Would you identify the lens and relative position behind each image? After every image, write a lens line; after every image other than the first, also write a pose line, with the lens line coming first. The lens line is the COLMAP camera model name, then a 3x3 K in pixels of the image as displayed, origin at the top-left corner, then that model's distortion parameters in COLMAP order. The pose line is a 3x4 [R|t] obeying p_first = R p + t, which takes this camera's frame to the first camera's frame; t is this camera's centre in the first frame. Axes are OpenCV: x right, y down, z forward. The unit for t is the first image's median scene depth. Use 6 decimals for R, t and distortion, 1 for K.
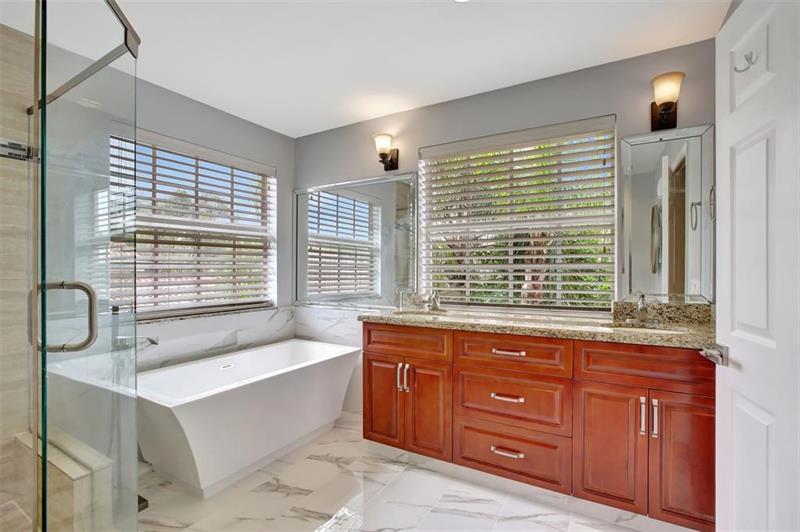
lens RADIAL K [[368.5, 0, 400.3], [0, 368.5, 269.2], [0, 0, 1]] dist [-0.015242, 0.002266]
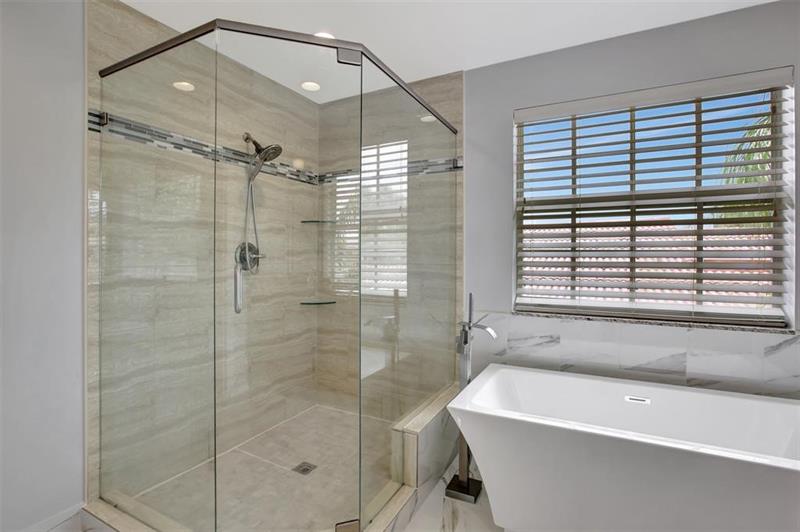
lens RADIAL K [[432.0, 0, 399.5], [0, 432.0, 262.5], [0, 0, 1]] dist [-0.031520, -0.001094]
pose [[0.010826, 0.009139, -0.999900, 0.351268], [-0.002149, 0.999956, 0.009116, 0.002654], [0.999939, 0.002050, 0.010845, 0.583911]]
